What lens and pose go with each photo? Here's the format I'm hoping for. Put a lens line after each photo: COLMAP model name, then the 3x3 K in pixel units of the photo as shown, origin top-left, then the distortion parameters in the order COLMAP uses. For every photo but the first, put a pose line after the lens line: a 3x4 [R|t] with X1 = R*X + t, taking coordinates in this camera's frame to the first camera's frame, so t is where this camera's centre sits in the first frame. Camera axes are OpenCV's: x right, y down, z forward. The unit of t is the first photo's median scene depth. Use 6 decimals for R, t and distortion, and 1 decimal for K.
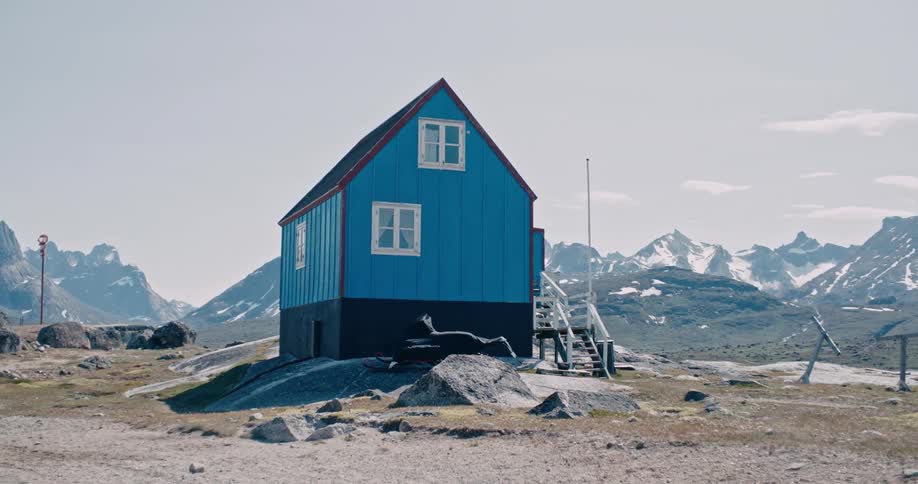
lens RADIAL K [[973.4, 0, 459.0], [0, 973.4, 242.0], [0, 0, 1]] dist [-0.013216, -0.012788]
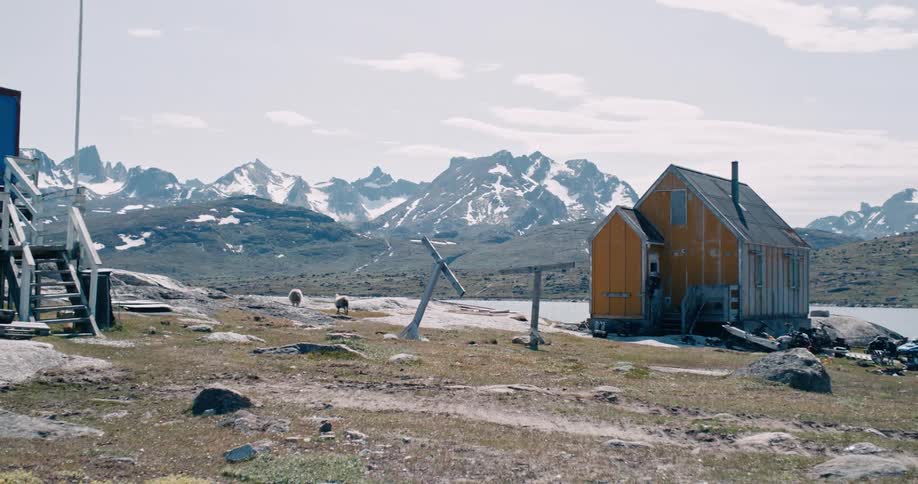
lens RADIAL K [[854.5, 0, 459.0], [0, 854.5, 242.0], [0, 0, 1]] dist [-0.001855, -0.000317]
pose [[0.901254, 0.024050, 0.432624, 0.036095], [-0.053966, 0.996914, 0.057005, 0.012505], [-0.429918, -0.074723, 0.899770, 0.128231]]
